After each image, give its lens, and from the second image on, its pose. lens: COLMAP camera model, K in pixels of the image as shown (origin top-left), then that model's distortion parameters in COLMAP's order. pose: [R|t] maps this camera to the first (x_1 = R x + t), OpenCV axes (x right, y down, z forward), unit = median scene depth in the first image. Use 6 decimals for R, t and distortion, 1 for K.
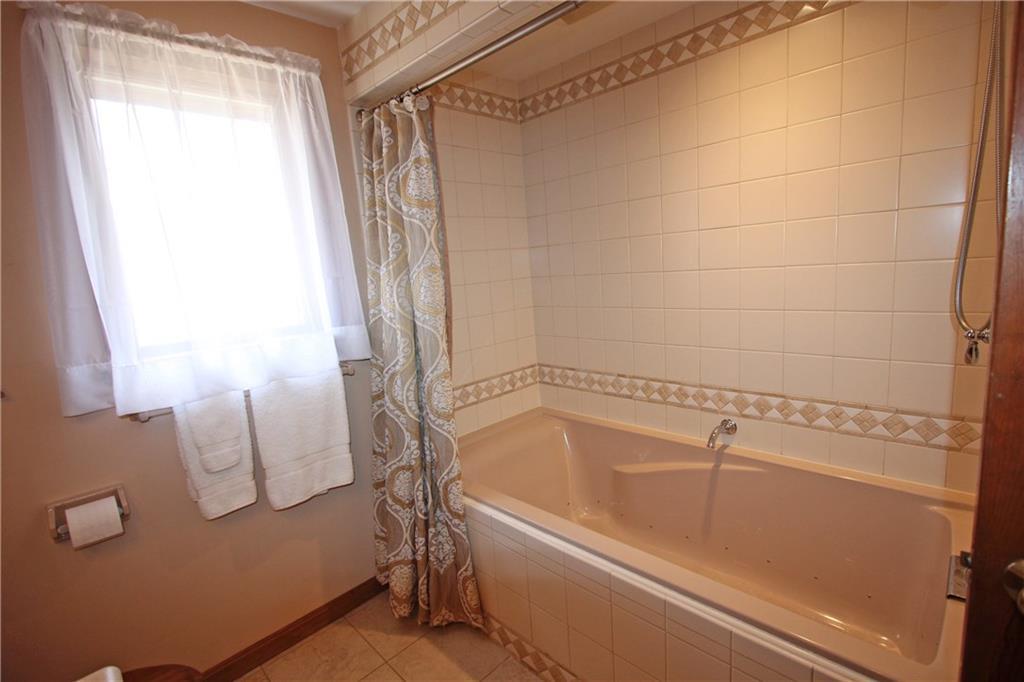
lens RADIAL K [[476.4, 0, 512.2], [0, 476.4, 344.3], [0, 0, 1]] dist [-0.003922, -0.000535]
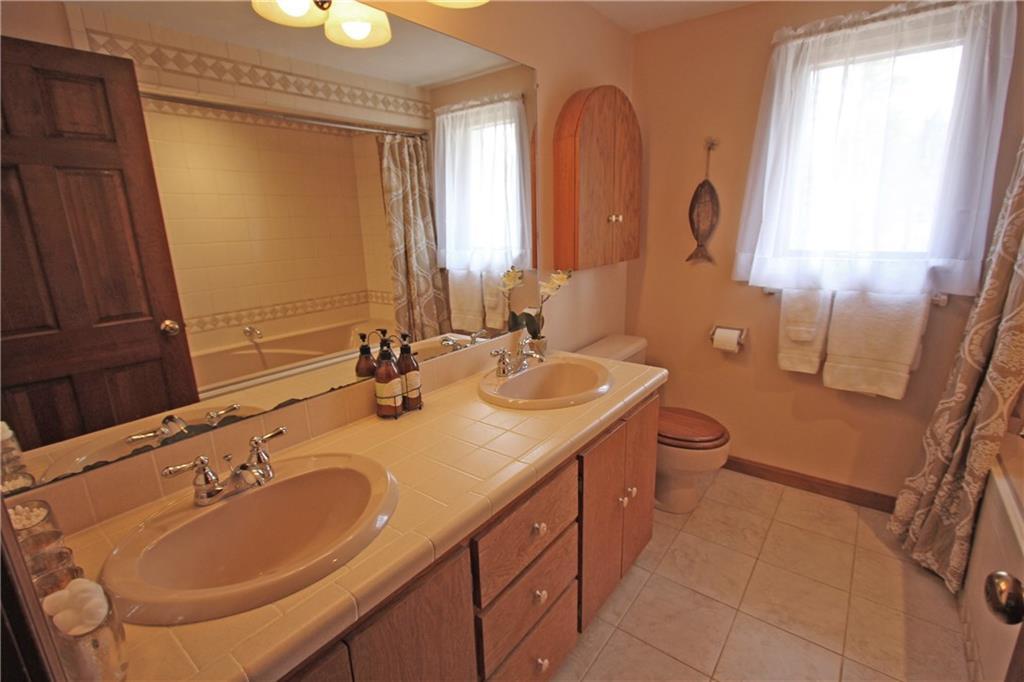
lens RADIAL K [[476.4, 0, 512.2], [0, 476.4, 344.3], [0, 0, 1]] dist [-0.003922, -0.000535]
pose [[0.126273, 0.322657, -0.938055, 0.576483], [-0.151885, 0.940763, 0.303143, -0.031310], [0.980299, 0.104198, 0.167800, -0.086506]]
